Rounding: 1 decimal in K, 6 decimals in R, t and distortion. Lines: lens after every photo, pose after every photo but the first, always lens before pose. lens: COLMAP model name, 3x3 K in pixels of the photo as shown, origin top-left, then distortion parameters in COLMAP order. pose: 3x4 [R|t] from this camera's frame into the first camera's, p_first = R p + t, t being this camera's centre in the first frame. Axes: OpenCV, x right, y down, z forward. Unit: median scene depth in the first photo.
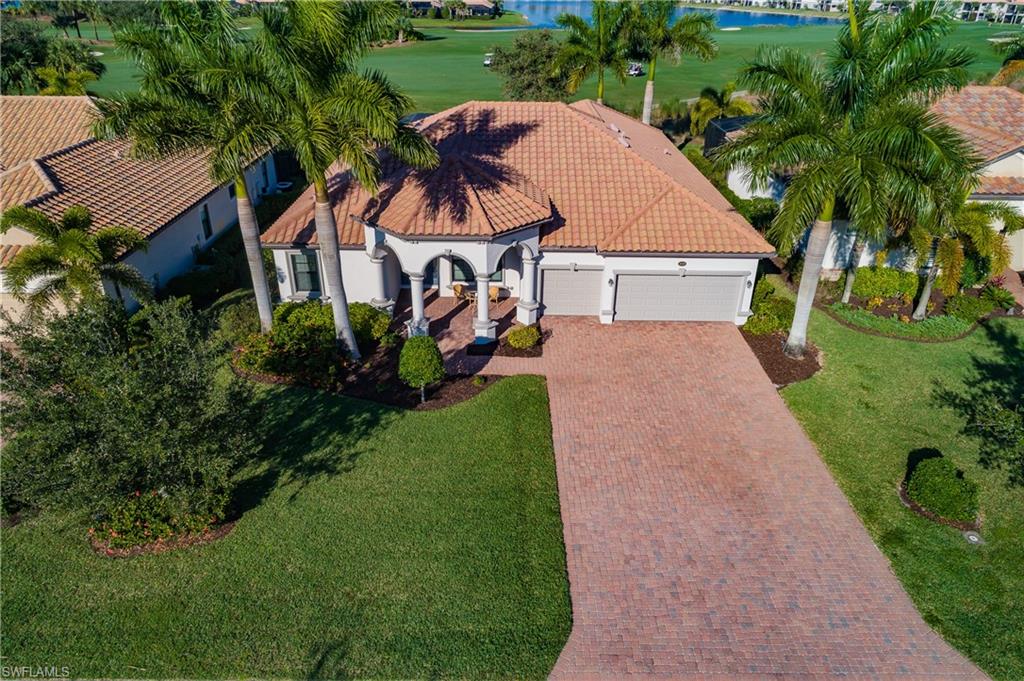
lens RADIAL K [[695.3, 0, 512.0], [0, 695.3, 340.5], [0, 0, 1]] dist [-0.004781, 0.008056]
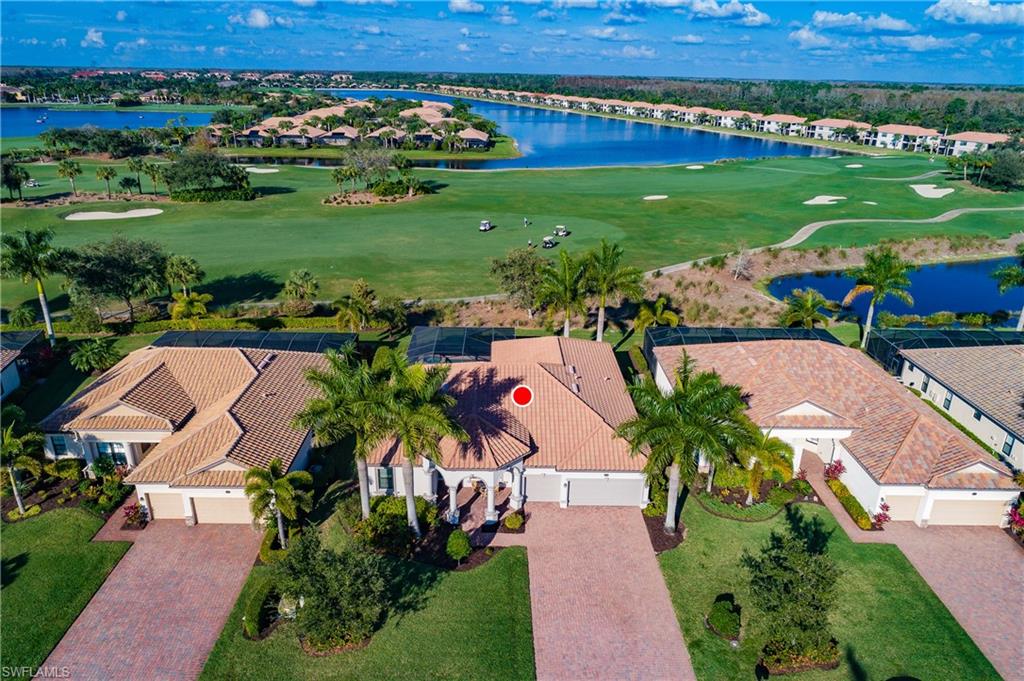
lens RADIAL K [[695.3, 0, 512.0], [0, 695.3, 340.5], [0, 0, 1]] dist [-0.004781, 0.008056]
pose [[0.999922, 0.001198, 0.012468, -0.010950], [0.000210, 0.993672, -0.112322, -0.256554], [-0.012524, 0.112316, 0.993594, -0.769753]]
